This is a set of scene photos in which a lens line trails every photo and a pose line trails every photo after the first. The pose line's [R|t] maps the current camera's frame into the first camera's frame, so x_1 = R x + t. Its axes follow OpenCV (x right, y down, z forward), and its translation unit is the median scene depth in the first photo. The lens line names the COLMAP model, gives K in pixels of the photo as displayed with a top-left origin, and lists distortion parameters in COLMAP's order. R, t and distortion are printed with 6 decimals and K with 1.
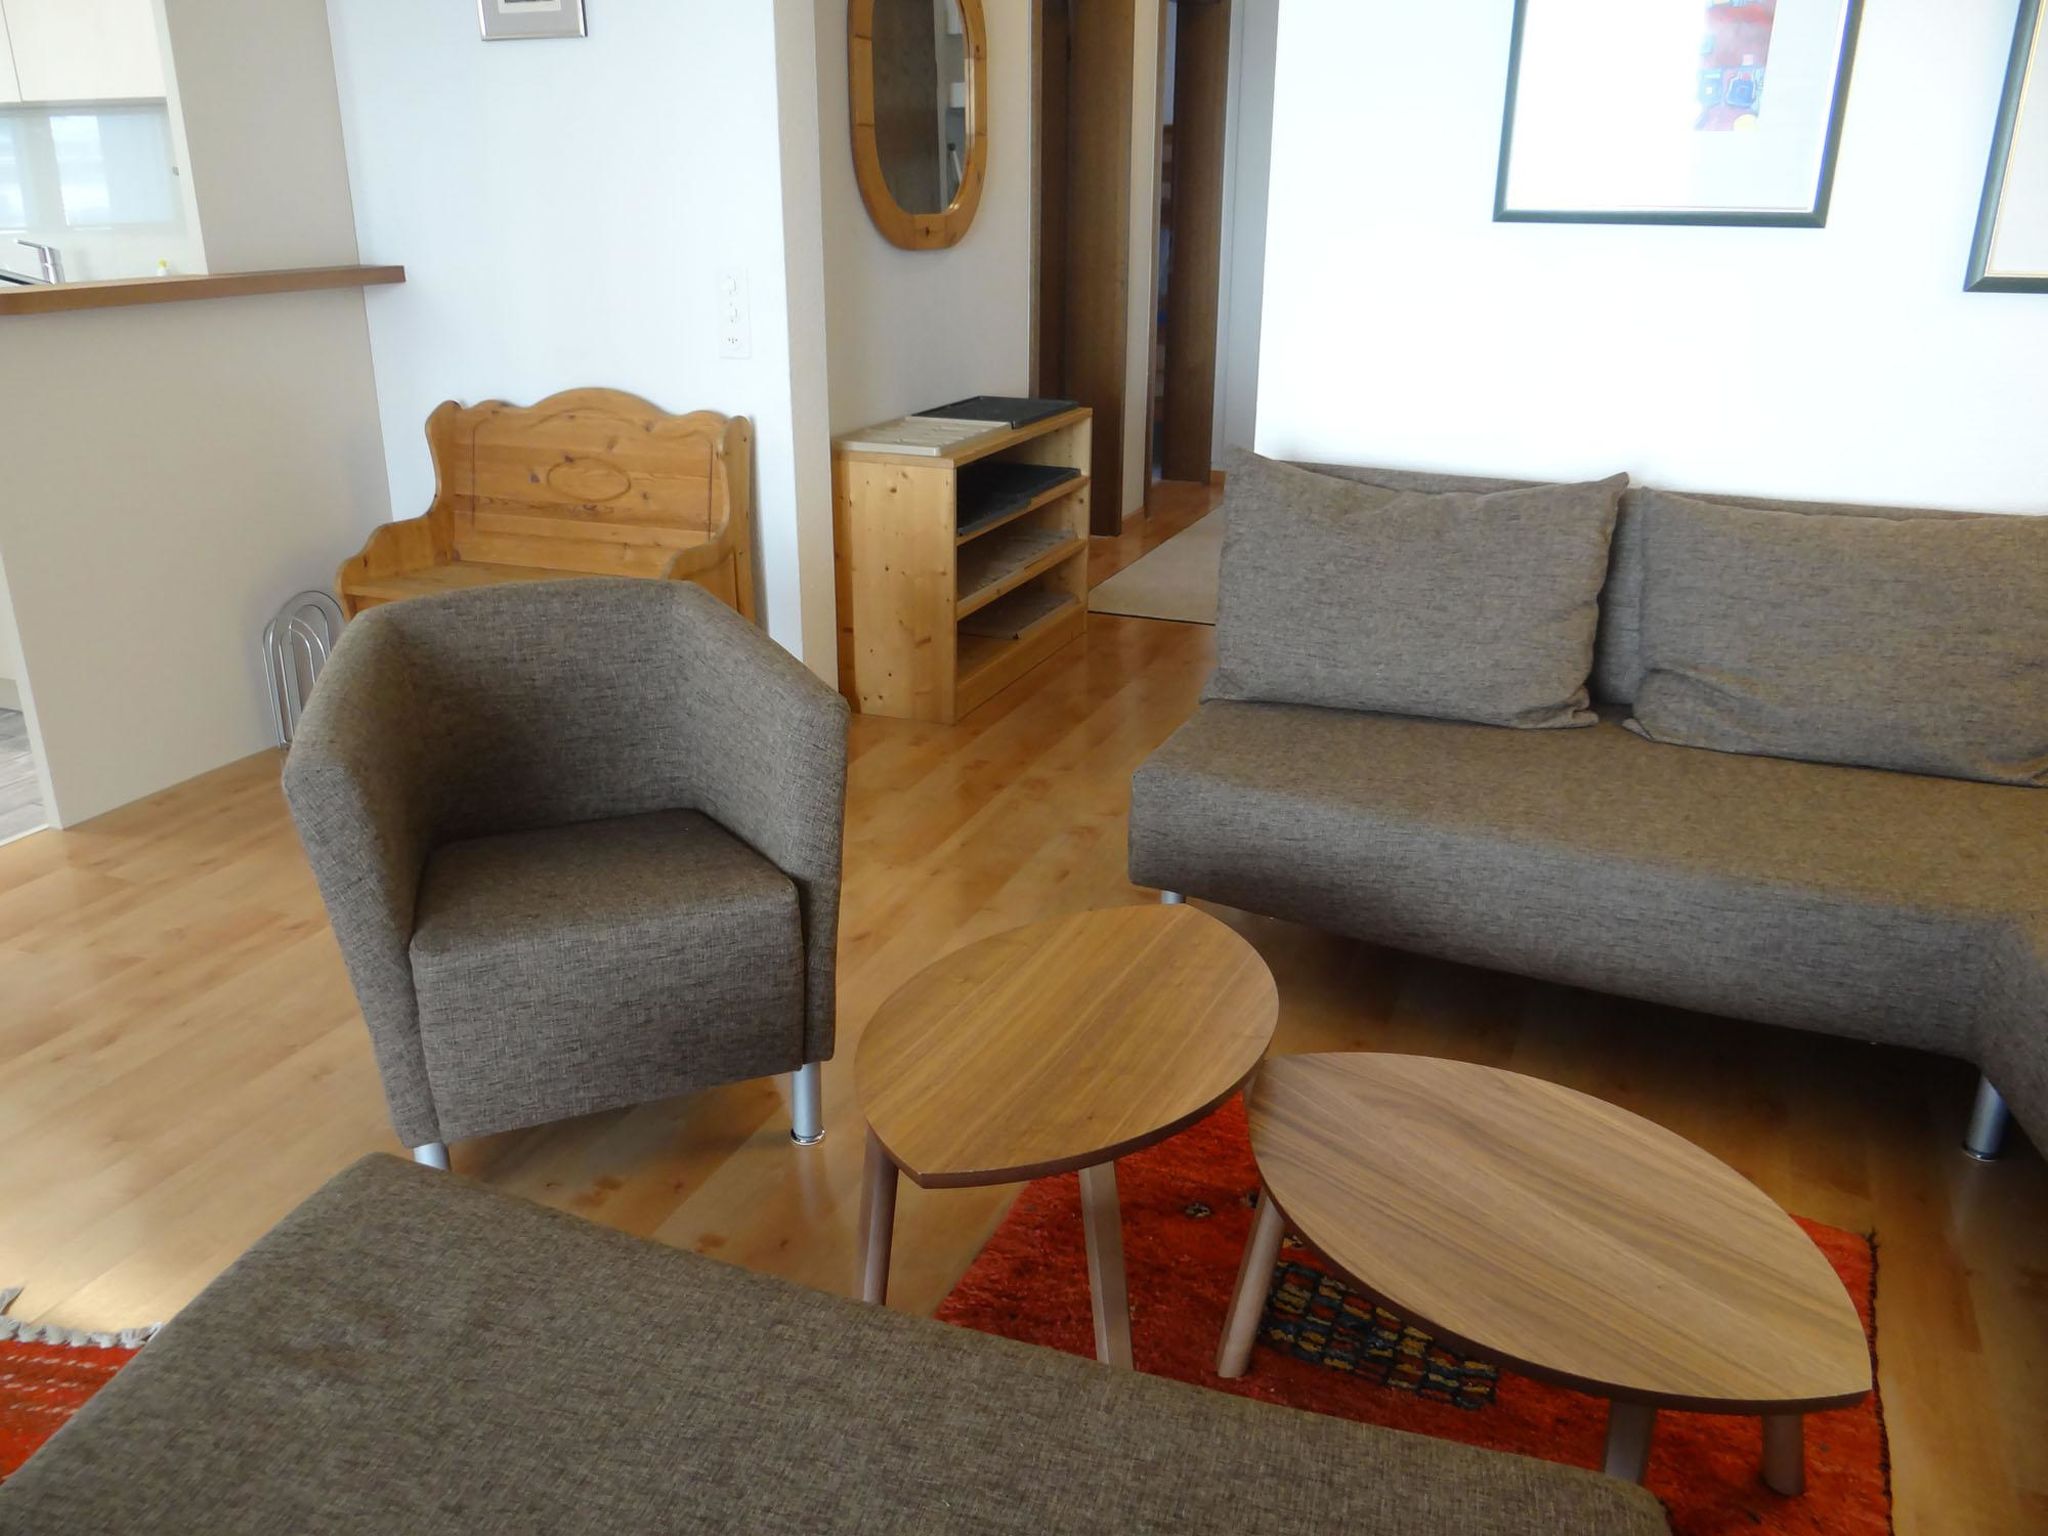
lens RADIAL K [[1623.0, 0, 1021.4], [0, 1623.0, 762.6], [0, 0, 1]] dist [0.002213, 0.002827]
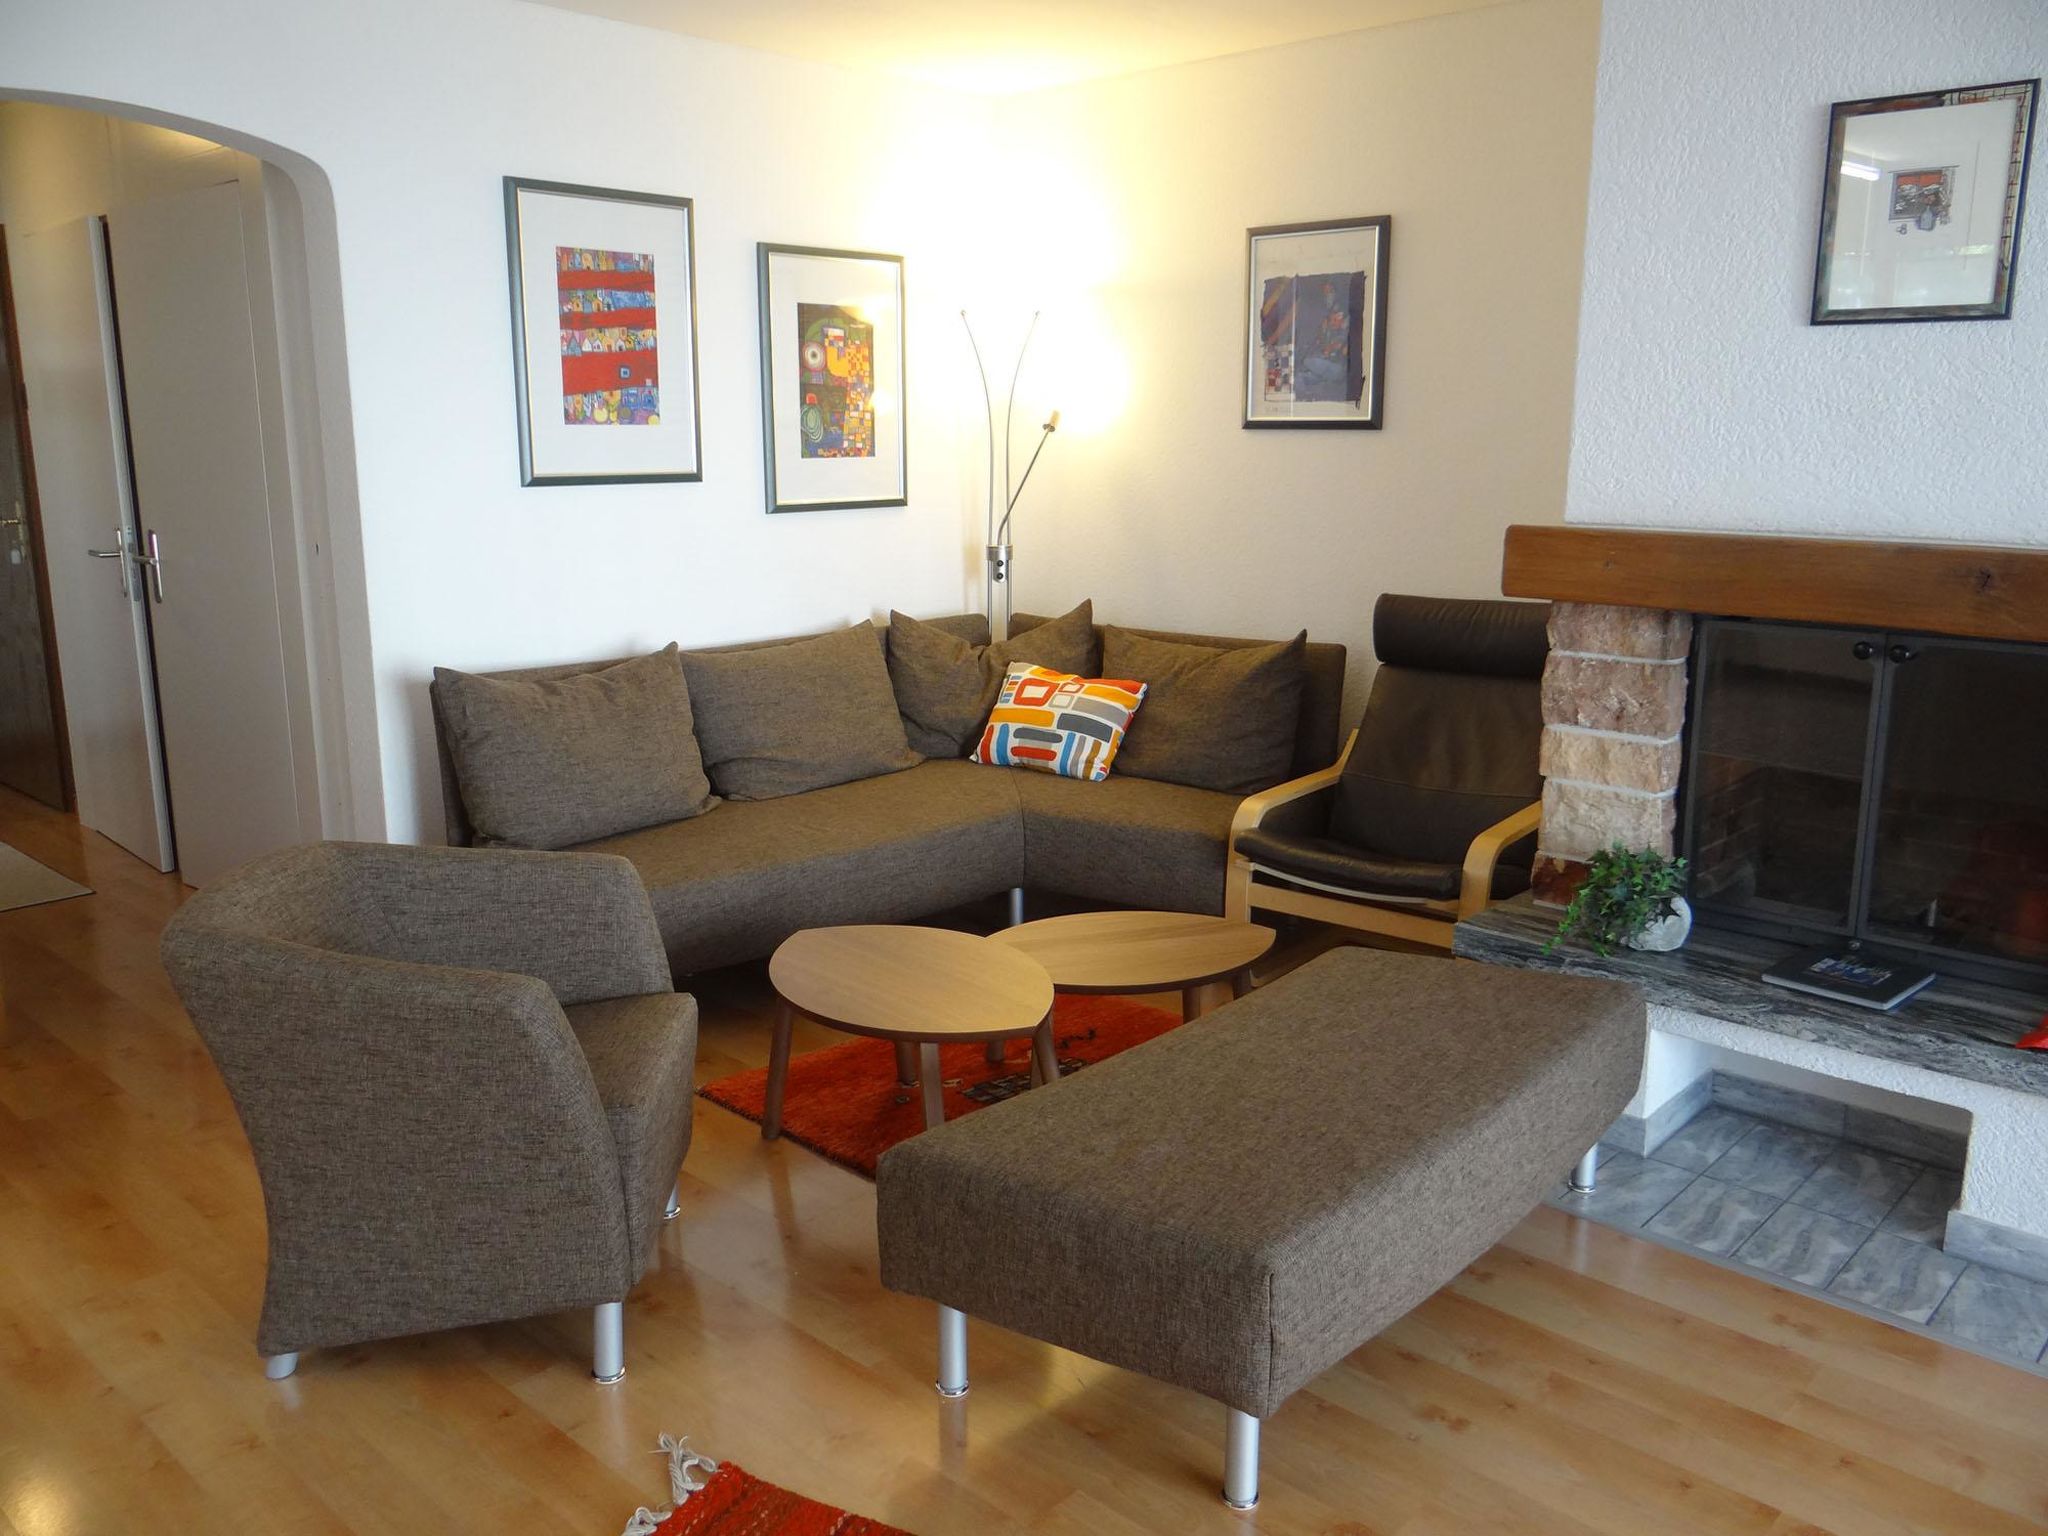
lens RADIAL K [[1623.0, 0, 1021.4], [0, 1623.0, 762.6], [0, 0, 1]] dist [0.002213, 0.002827]
pose [[0.354211, -0.199831, 0.913566, -0.936019], [0.326290, 0.941919, 0.079523, -0.088712], [-0.876396, 0.269920, 0.398841, 0.146168]]
